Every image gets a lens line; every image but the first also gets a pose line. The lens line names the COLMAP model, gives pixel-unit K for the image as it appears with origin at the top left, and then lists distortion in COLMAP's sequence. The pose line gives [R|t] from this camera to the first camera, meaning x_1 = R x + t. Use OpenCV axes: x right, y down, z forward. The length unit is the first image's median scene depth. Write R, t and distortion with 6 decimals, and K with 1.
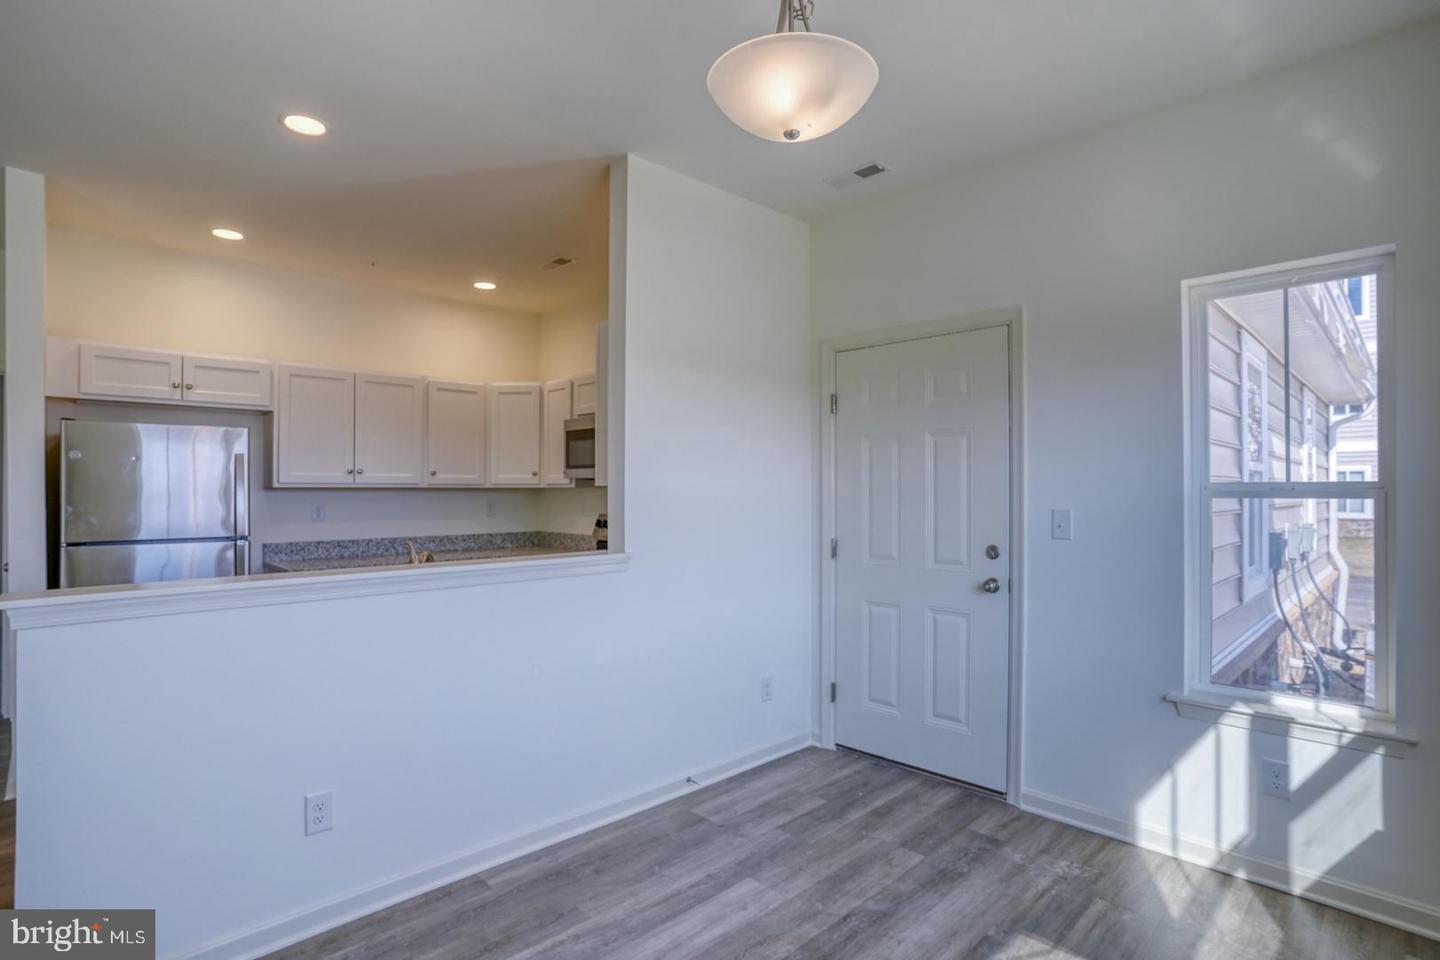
lens RADIAL K [[726.3, 0, 717.3], [0, 726.3, 479.7], [0, 0, 1]] dist [-0.055241, 0.024450]
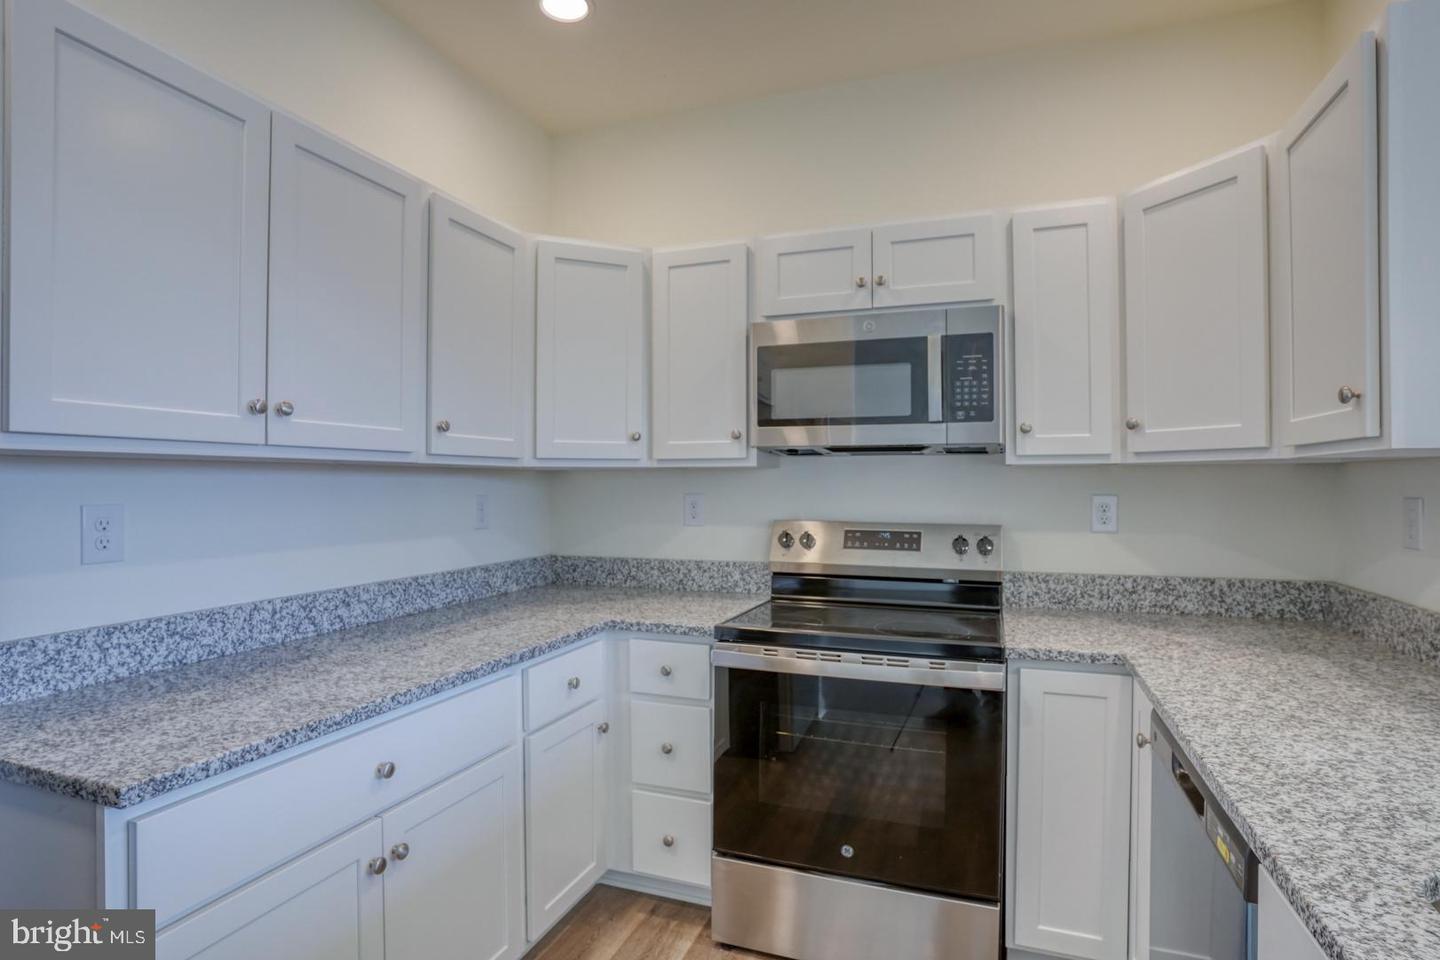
lens RADIAL K [[721.2, 0, 727.1], [0, 721.2, 483.1], [0, 0, 1]] dist [-0.063162, 0.026983]
pose [[0.894337, 0.001546, 0.447392, -0.683361], [-0.005798, 0.999950, 0.008134, 0.027776], [-0.447357, -0.009869, 0.894301, 0.912967]]
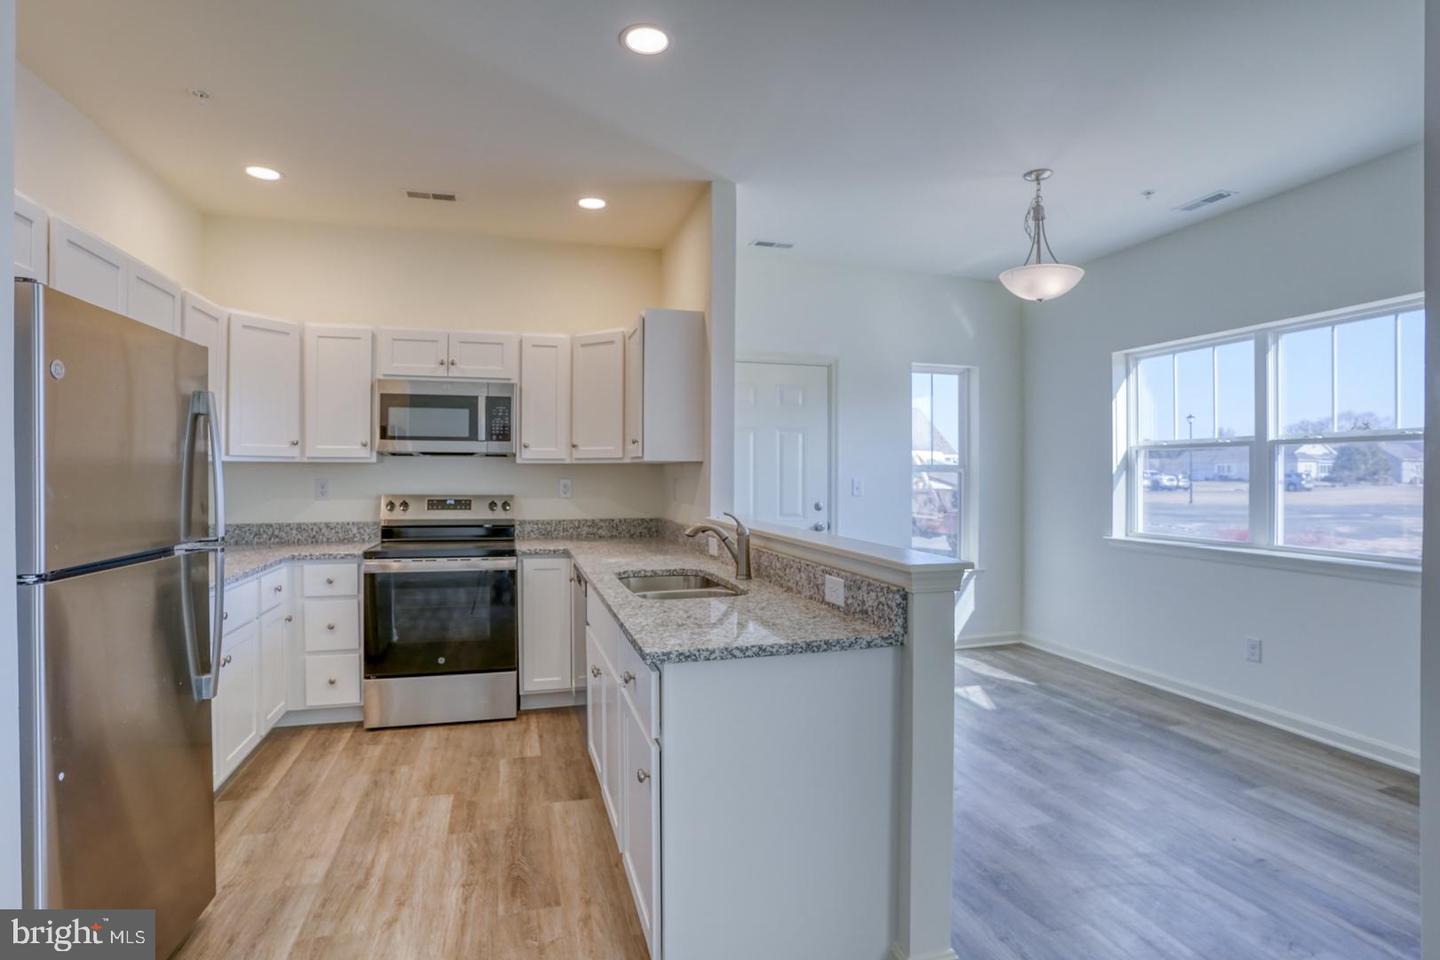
lens RADIAL K [[737.3, 0, 696.1], [0, 737.3, 473.7], [0, 0, 1]] dist [-0.095327, 0.041731]
pose [[0.477635, 0.001993, 0.878556, -1.178319], [-0.012648, 0.999909, 0.004607, 0.023435], [-0.878467, -0.013312, 0.477617, 0.459699]]
